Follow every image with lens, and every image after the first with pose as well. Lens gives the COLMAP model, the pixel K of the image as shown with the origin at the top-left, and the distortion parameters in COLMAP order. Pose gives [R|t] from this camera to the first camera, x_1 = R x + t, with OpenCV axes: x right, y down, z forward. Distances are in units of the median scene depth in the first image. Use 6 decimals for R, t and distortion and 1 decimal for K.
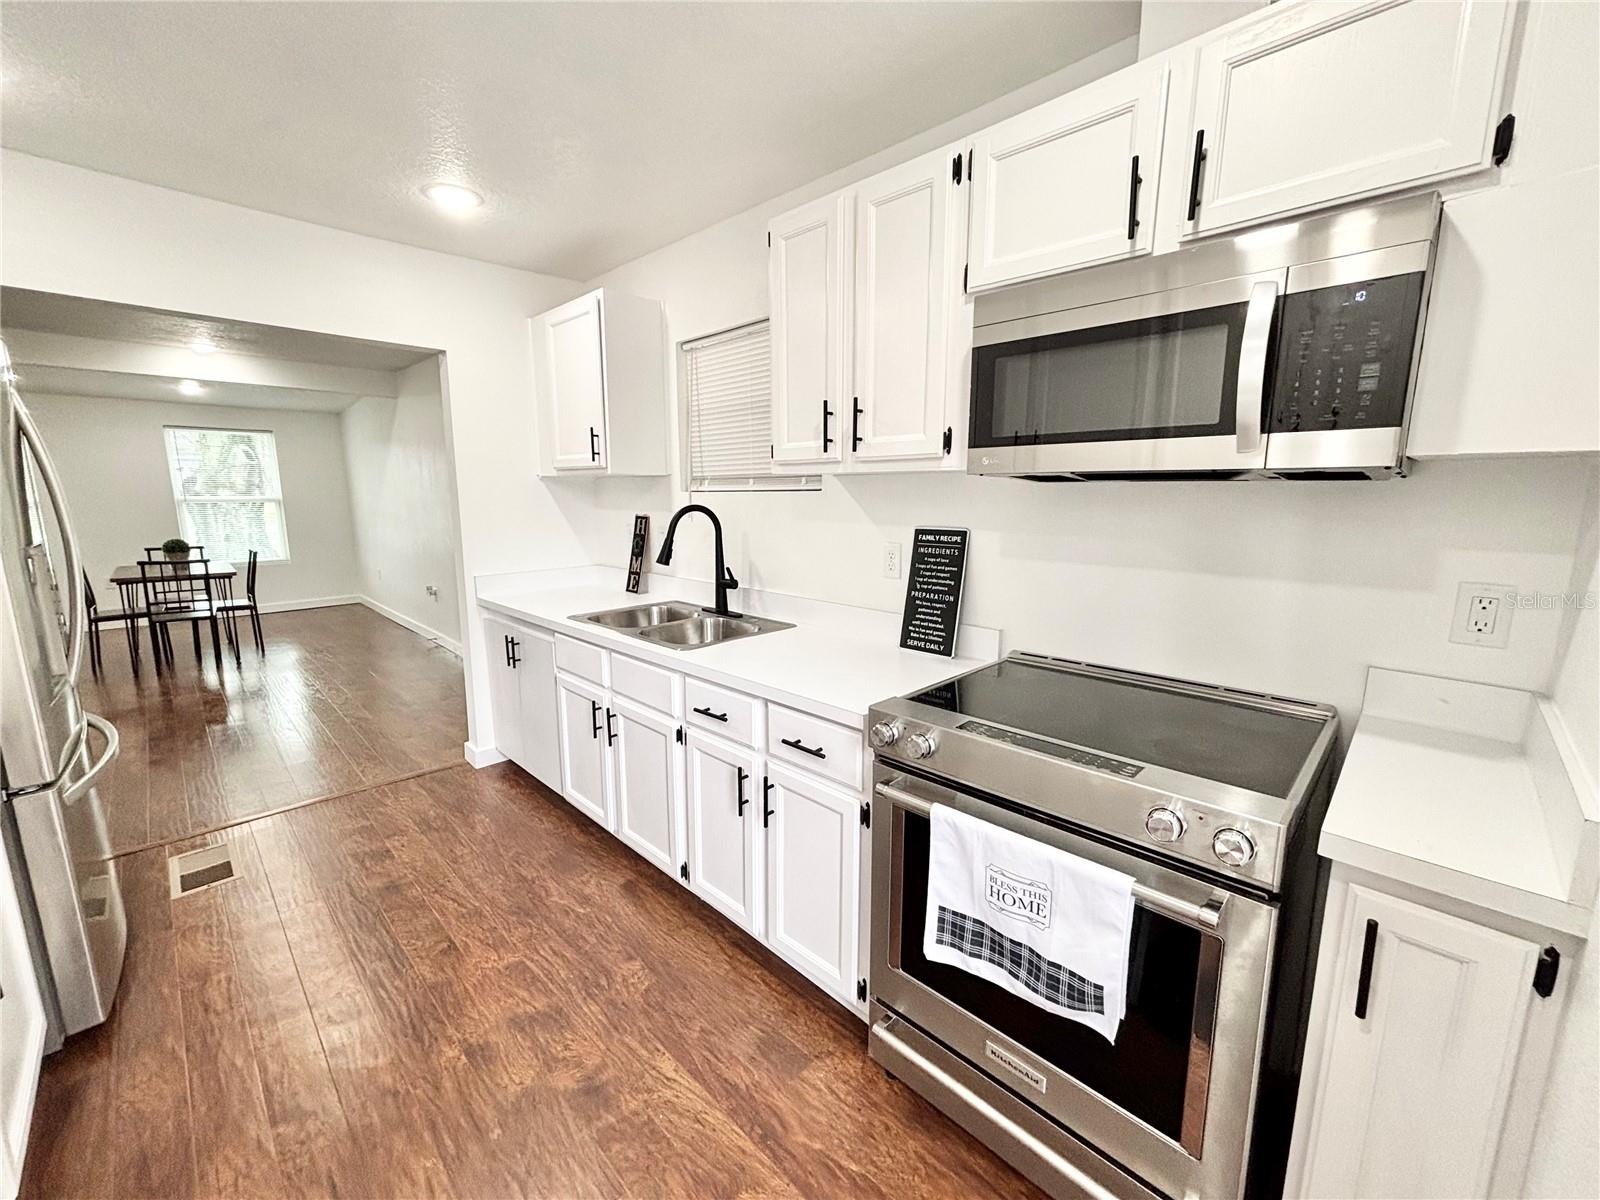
lens RADIAL K [[645.7, 0, 797.6], [0, 645.7, 596.9], [0, 0, 1]] dist [0.000573, -0.000646]
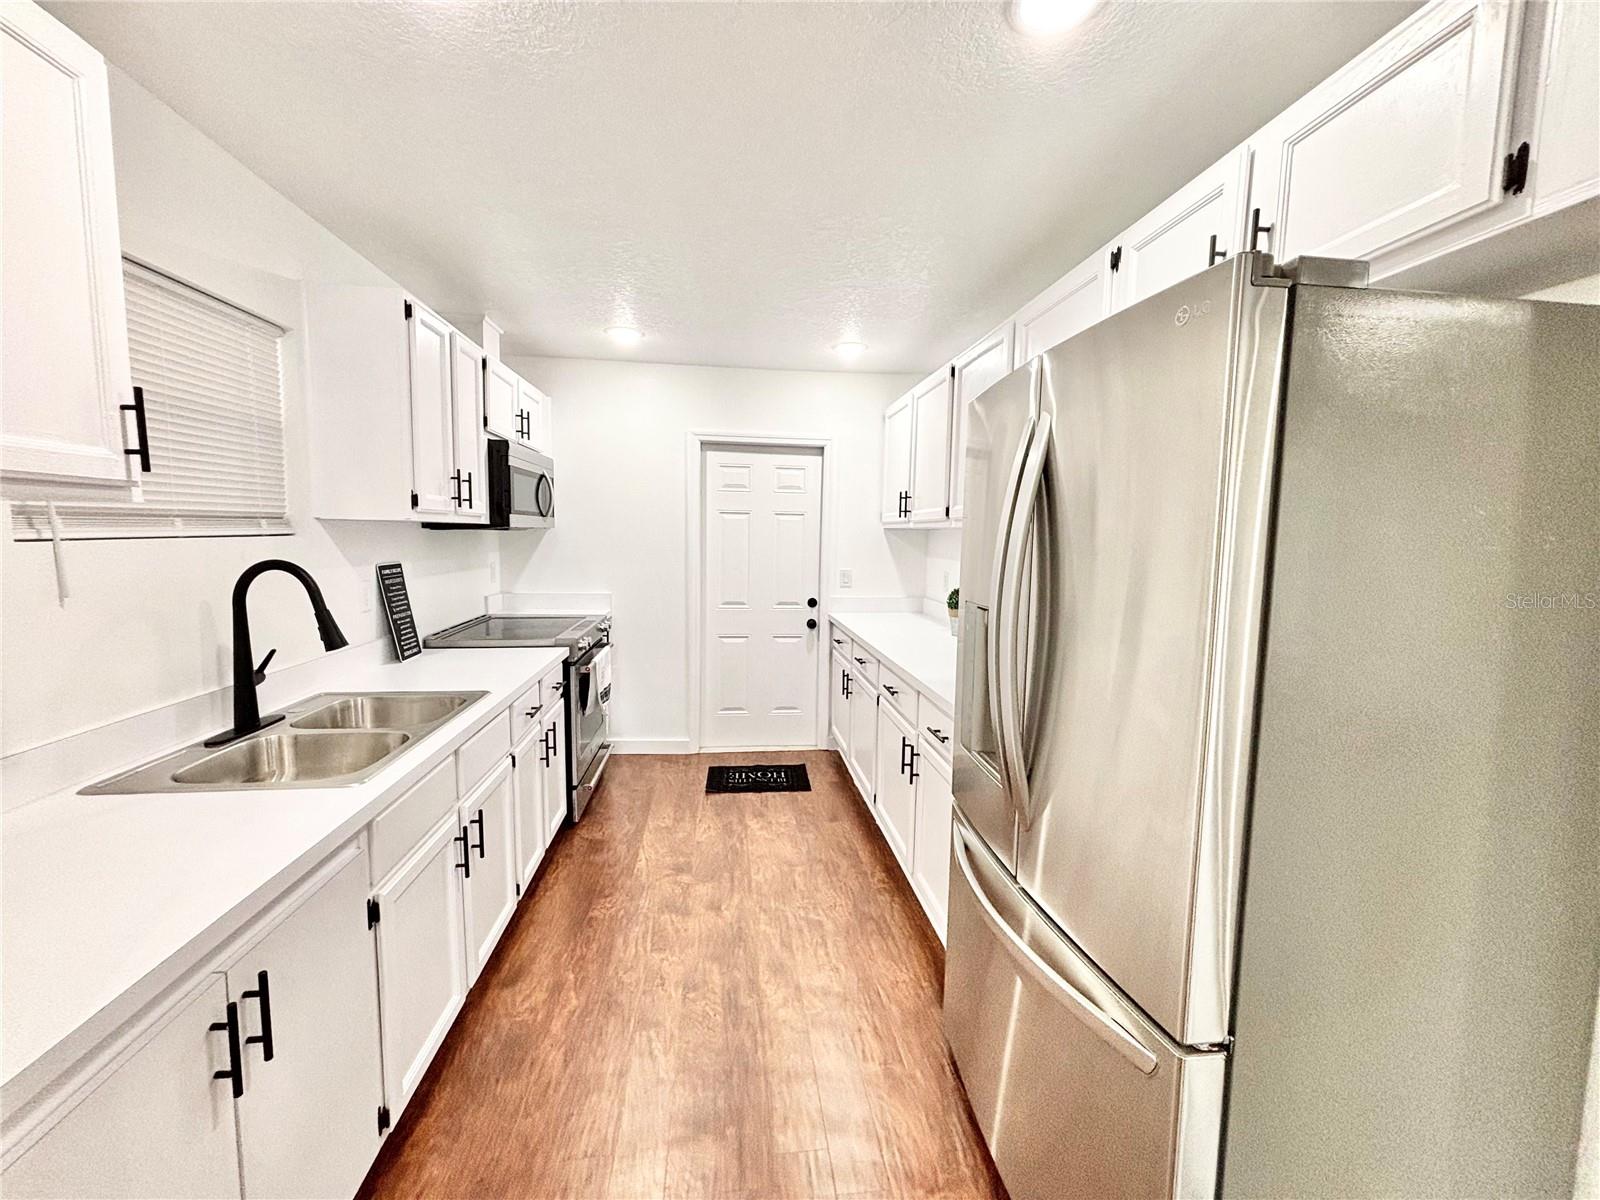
lens RADIAL K [[637.5, 0, 799.1], [0, 637.5, 592.7], [0, 0, 1]] dist [-0.000156, -0.000140]
pose [[-0.780960, -0.071292, 0.620499, -1.251162], [0.086037, 0.971714, 0.219931, -0.266574], [-0.618627, 0.225143, -0.752736, 1.504711]]
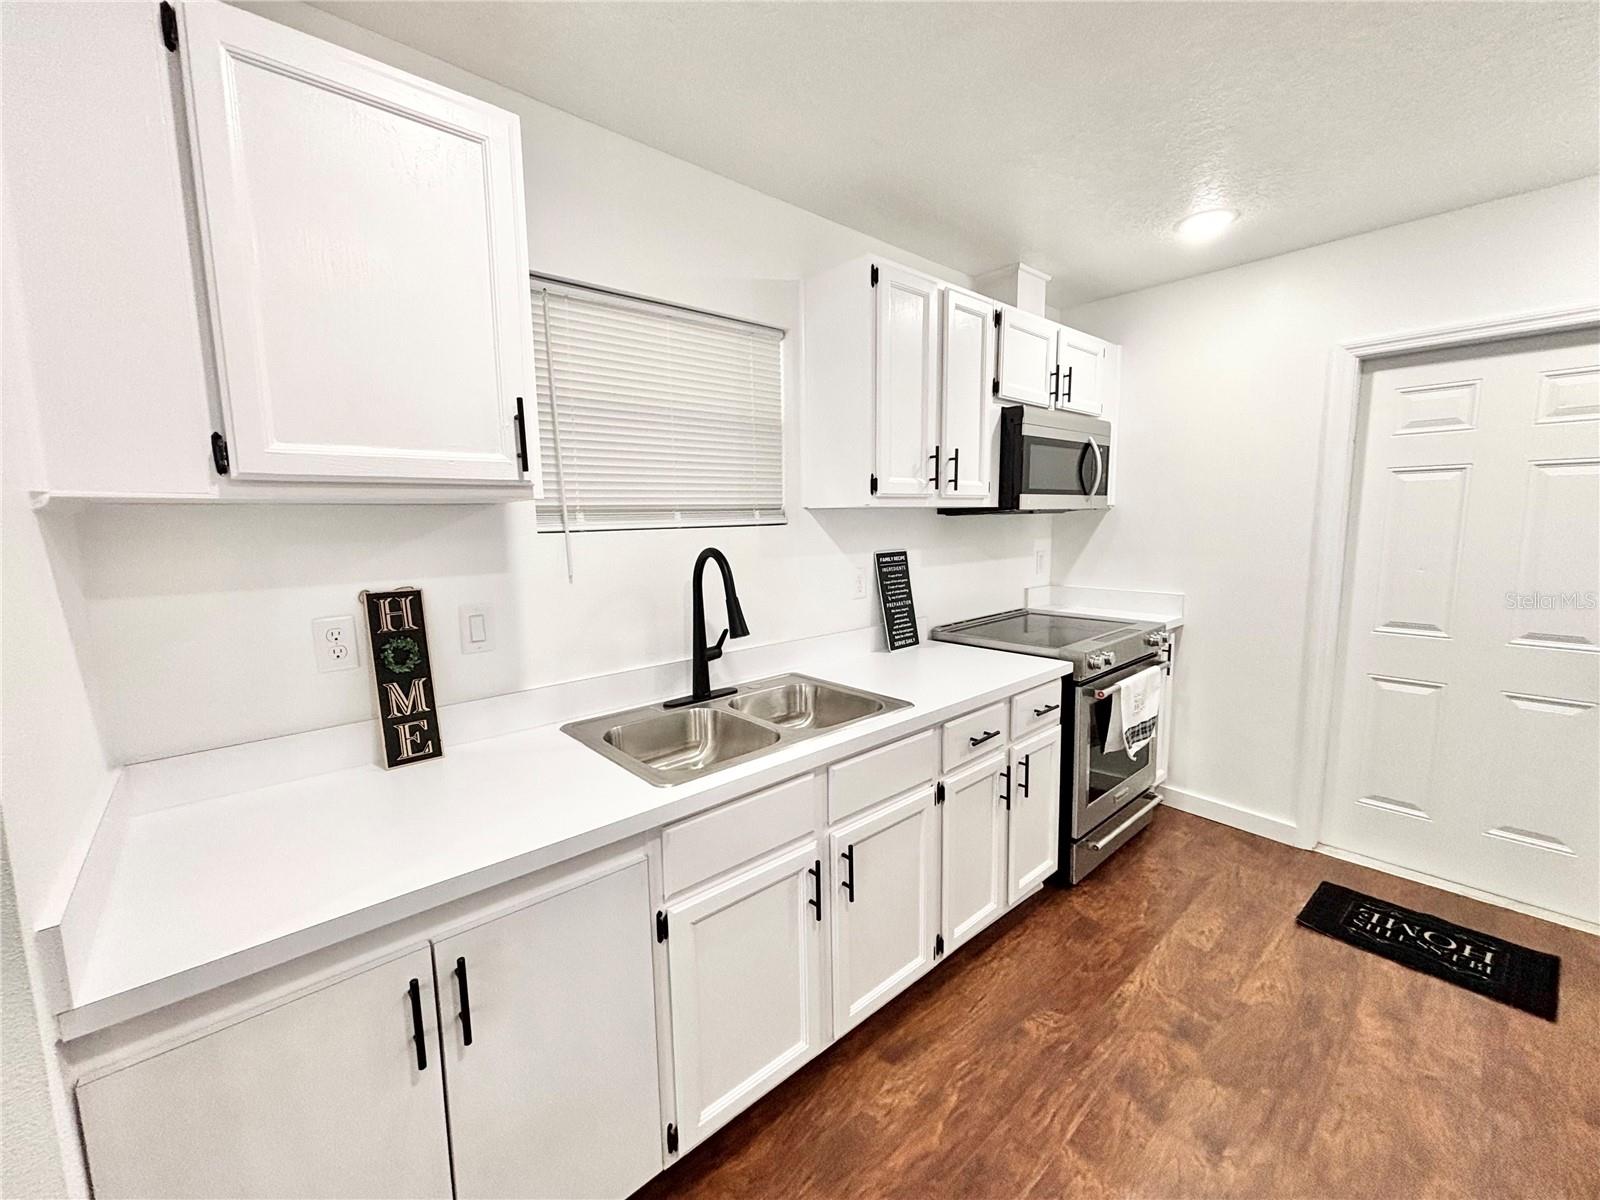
lens RADIAL K [[645.0, 0, 798.7], [0, 645.0, 596.8], [0, 0, 1]] dist [0.005899, -0.000311]
pose [[0.065972, -0.124347, 0.990043, -1.094849], [0.179592, 0.977481, 0.110803, -0.197076], [-0.981527, 0.170494, 0.086818, 1.111799]]
